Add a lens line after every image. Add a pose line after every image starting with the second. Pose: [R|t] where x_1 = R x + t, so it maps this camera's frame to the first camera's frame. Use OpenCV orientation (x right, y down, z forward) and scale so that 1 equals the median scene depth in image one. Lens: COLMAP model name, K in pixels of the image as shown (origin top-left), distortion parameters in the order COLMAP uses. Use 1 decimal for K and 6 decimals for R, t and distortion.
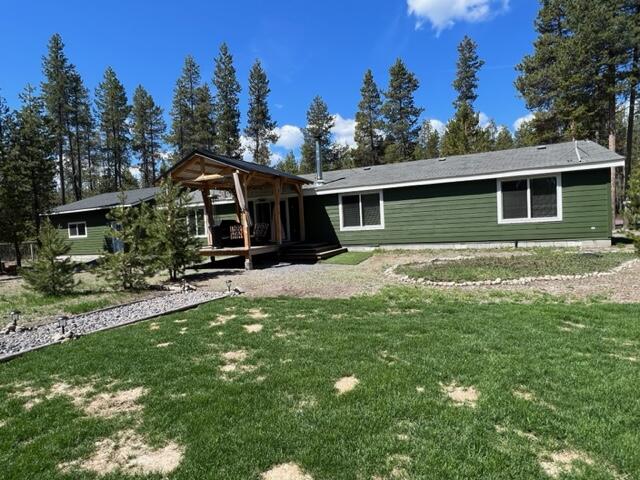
lens RADIAL K [[358.4, 0, 319.9], [0, 358.4, 240.2], [0, 0, 1]] dist [0.000474, 0.000034]
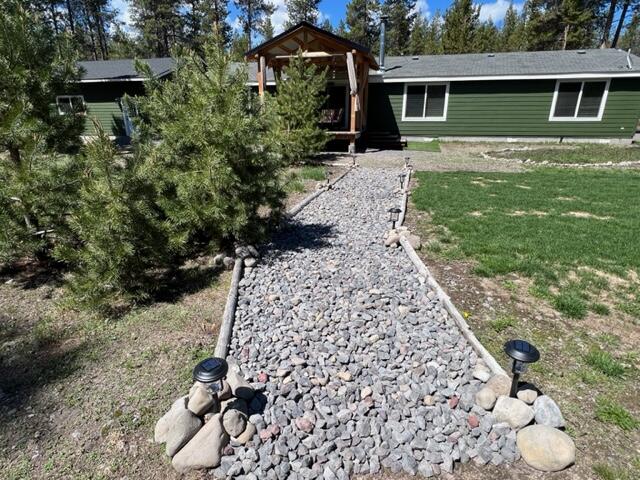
lens RADIAL K [[358.4, 0, 320.0], [0, 358.4, 239.0], [0, 0, 1]] dist [0.000474, 0.000034]
pose [[0.977830, -0.014962, 0.208866, -0.433258], [-0.043242, 0.961518, 0.271319, 0.035191], [-0.204888, -0.274335, 0.939554, -0.048025]]
